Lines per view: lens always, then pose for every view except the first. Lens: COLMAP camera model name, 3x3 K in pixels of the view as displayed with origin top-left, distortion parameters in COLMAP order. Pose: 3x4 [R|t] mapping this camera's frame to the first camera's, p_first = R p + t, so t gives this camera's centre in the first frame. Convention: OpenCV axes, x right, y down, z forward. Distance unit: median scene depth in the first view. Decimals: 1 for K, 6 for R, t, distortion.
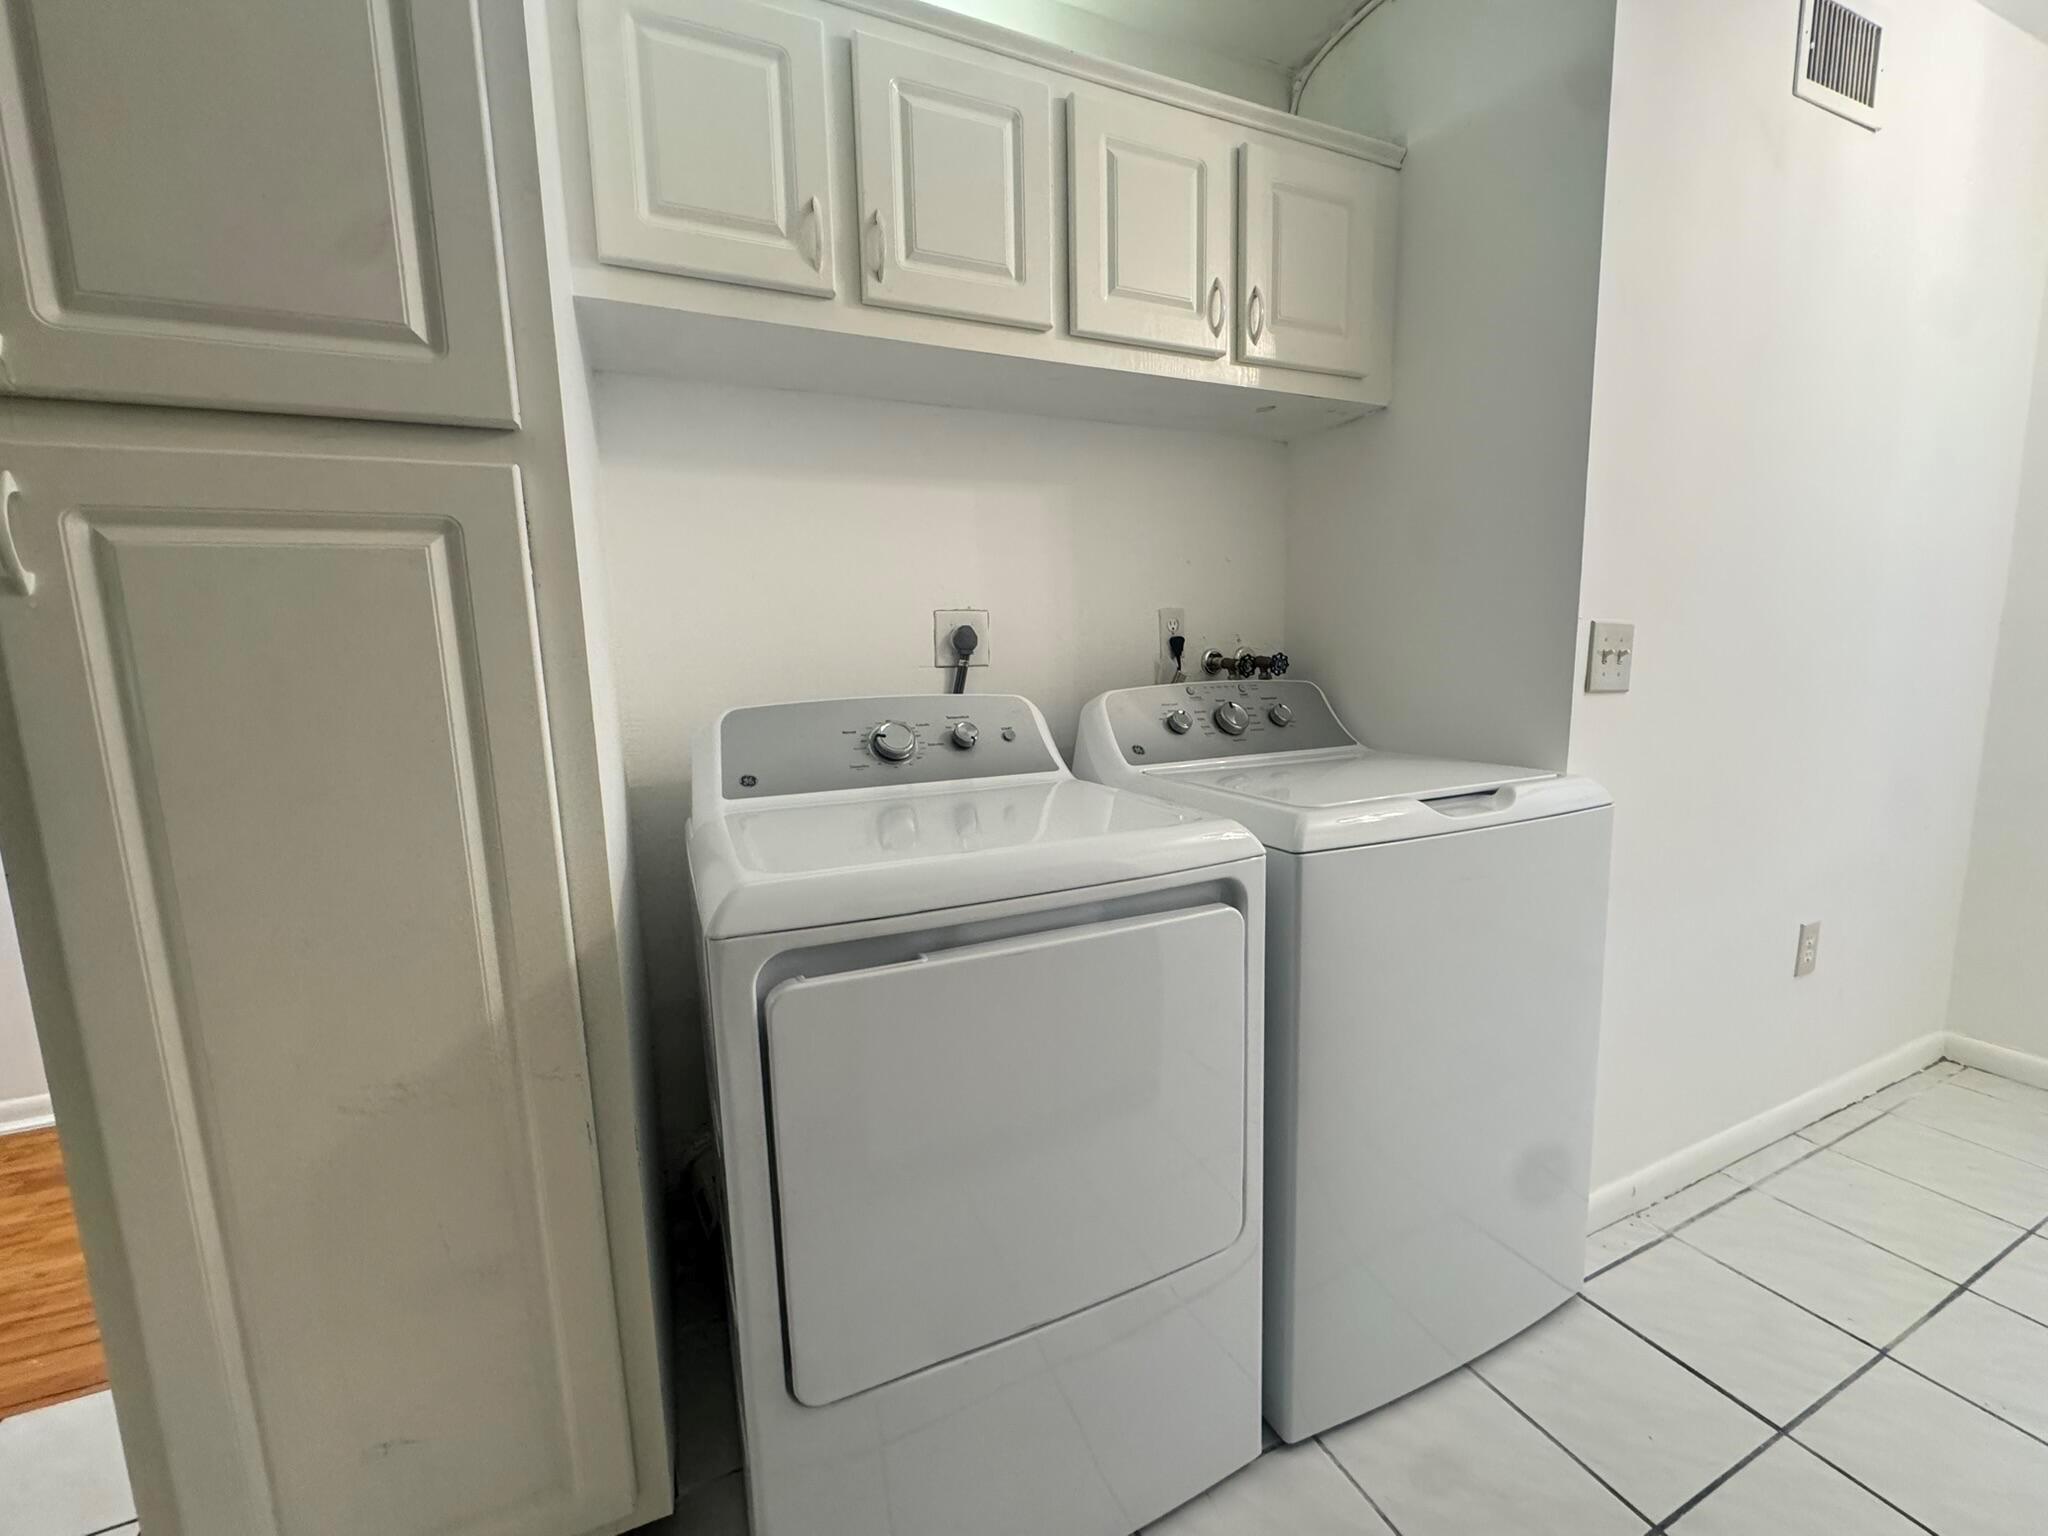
lens RADIAL K [[810.2, 0, 1021.7], [0, 810.2, 767.3], [0, 0, 1]] dist [0.001268, 0.000238]
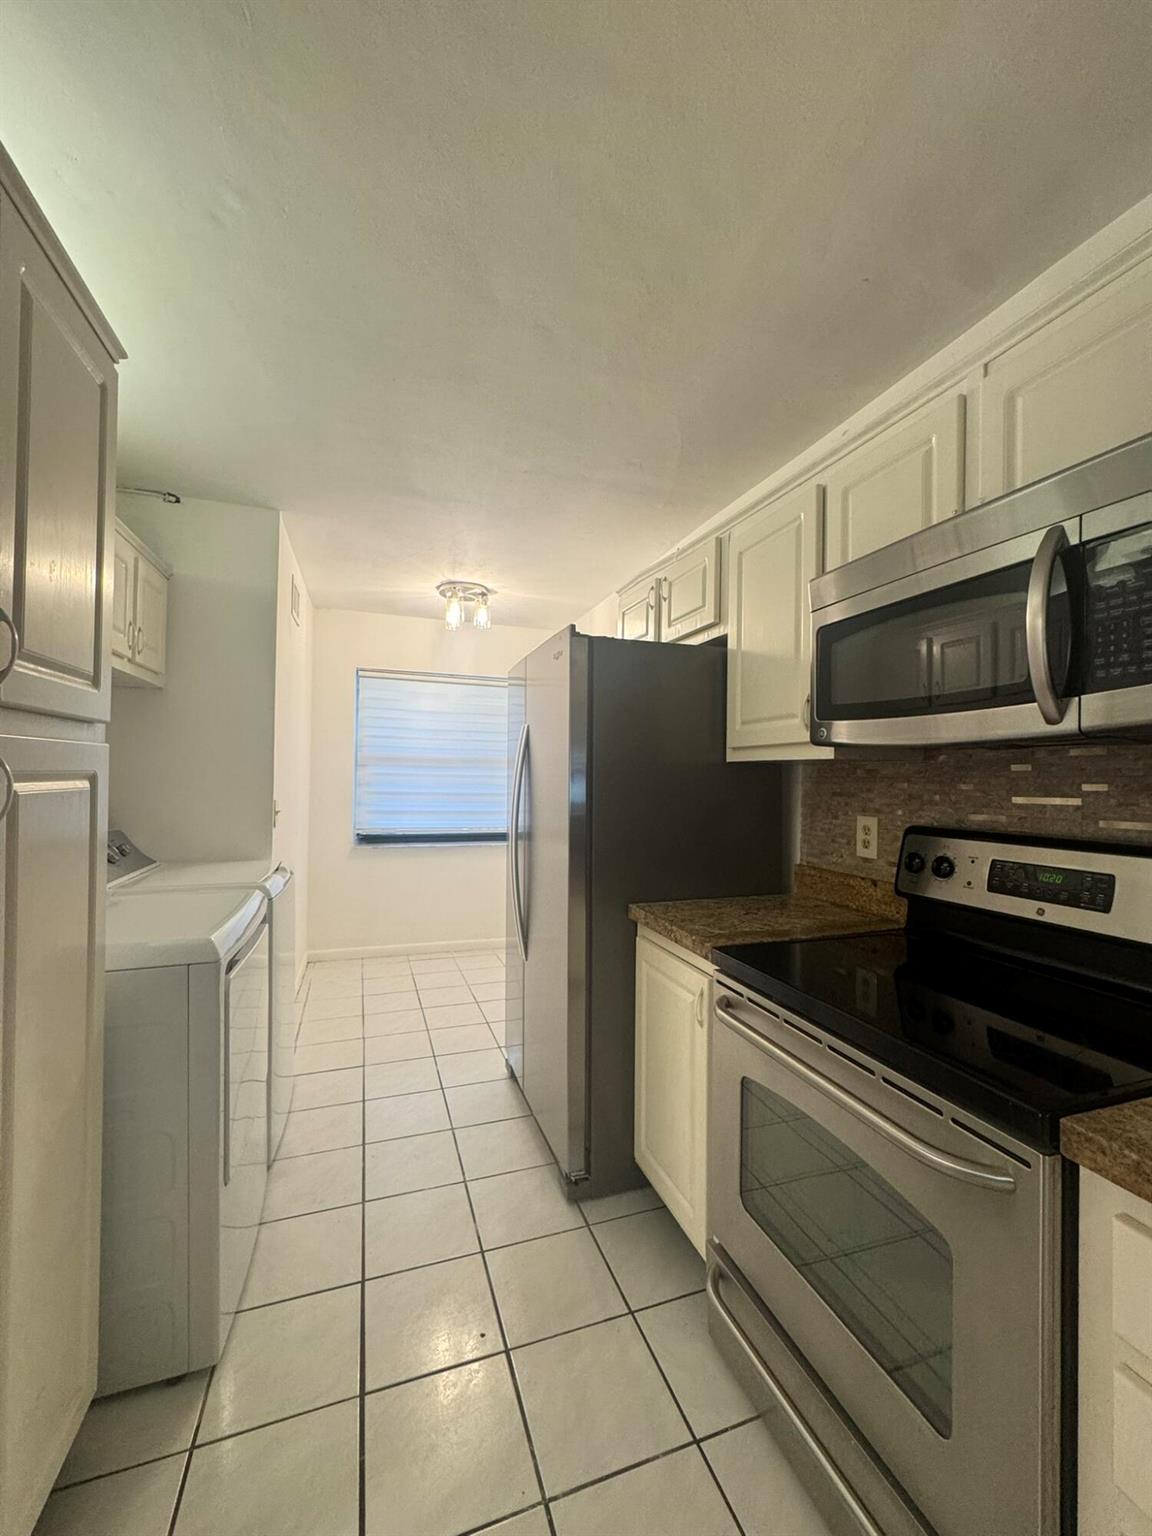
lens RADIAL K [[615.6, 0, 576.6], [0, 615.6, 770.1], [0, 0, 1]] dist [-0.002444, -0.000443]
pose [[0.100375, 0.033538, 0.994384, -0.980802], [0.126232, 0.990926, -0.046163, -0.054168], [-0.986910, 0.130156, 0.095231, -0.114936]]
